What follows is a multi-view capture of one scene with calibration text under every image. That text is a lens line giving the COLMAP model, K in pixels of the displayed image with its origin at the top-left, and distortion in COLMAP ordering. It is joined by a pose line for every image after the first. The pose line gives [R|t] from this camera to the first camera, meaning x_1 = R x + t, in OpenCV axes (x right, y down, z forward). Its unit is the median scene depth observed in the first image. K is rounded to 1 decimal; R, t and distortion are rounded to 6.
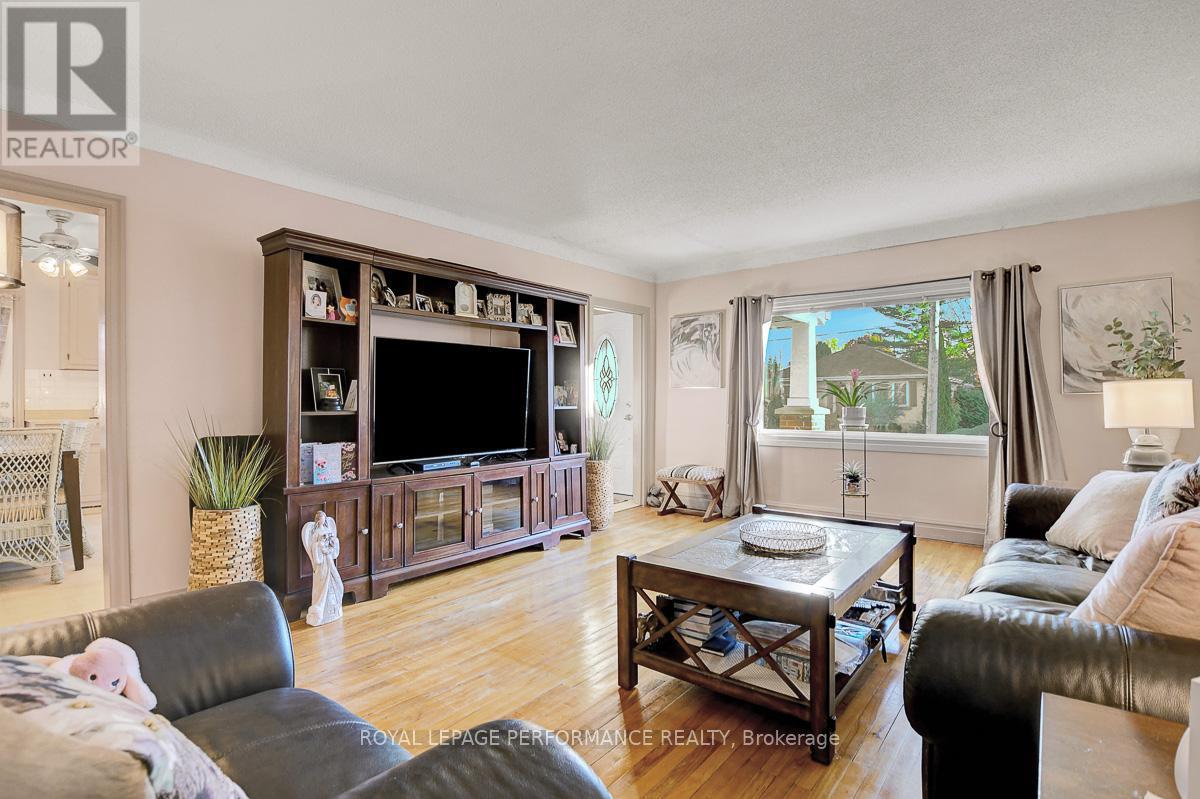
lens RADIAL K [[559.5, 0, 597.4], [0, 559.5, 404.2], [0, 0, 1]] dist [-0.025723, 0.000387]
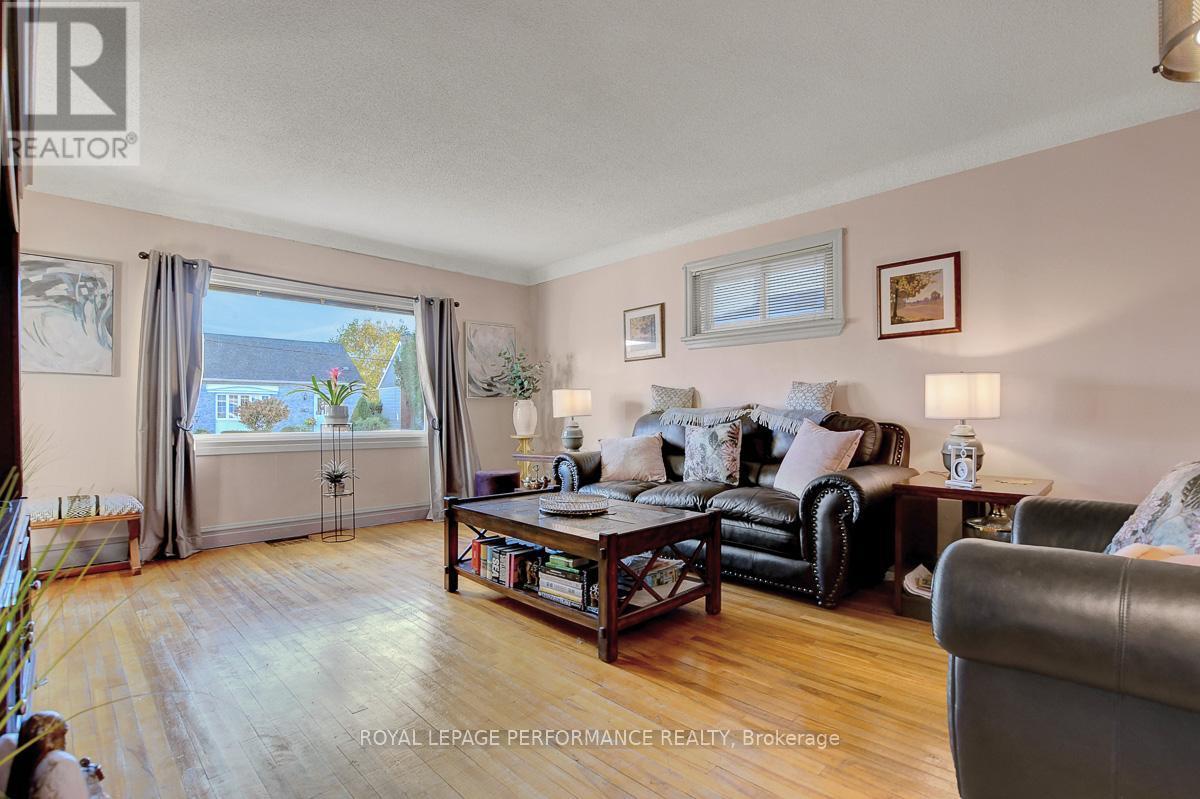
lens RADIAL K [[590.3, 0, 579.5], [0, 590.3, 417.9], [0, 0, 1]] dist [-0.019535, -0.000259]
pose [[0.120657, -0.003307, 0.992689, -0.526132], [0.001462, 0.999994, 0.003154, 0.024613], [-0.992693, 0.001070, 0.120661, 0.458095]]
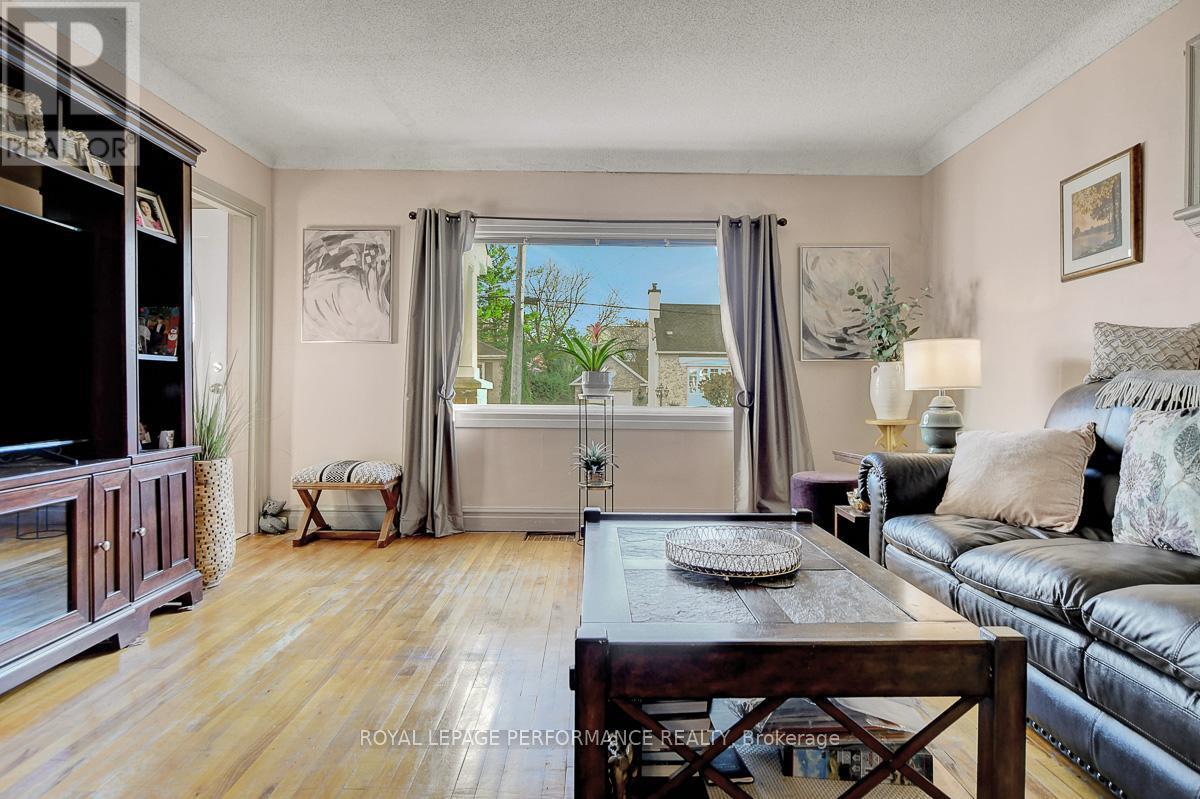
lens RADIAL K [[696.7, 0, 593.7], [0, 696.7, 397.1], [0, 0, 1]] dist [-0.005287, 0.001553]
pose [[0.774376, 0.003278, 0.632718, -0.150424], [-0.011503, 0.999894, 0.008897, 0.031747], [-0.632621, -0.014168, 0.774332, 0.262204]]
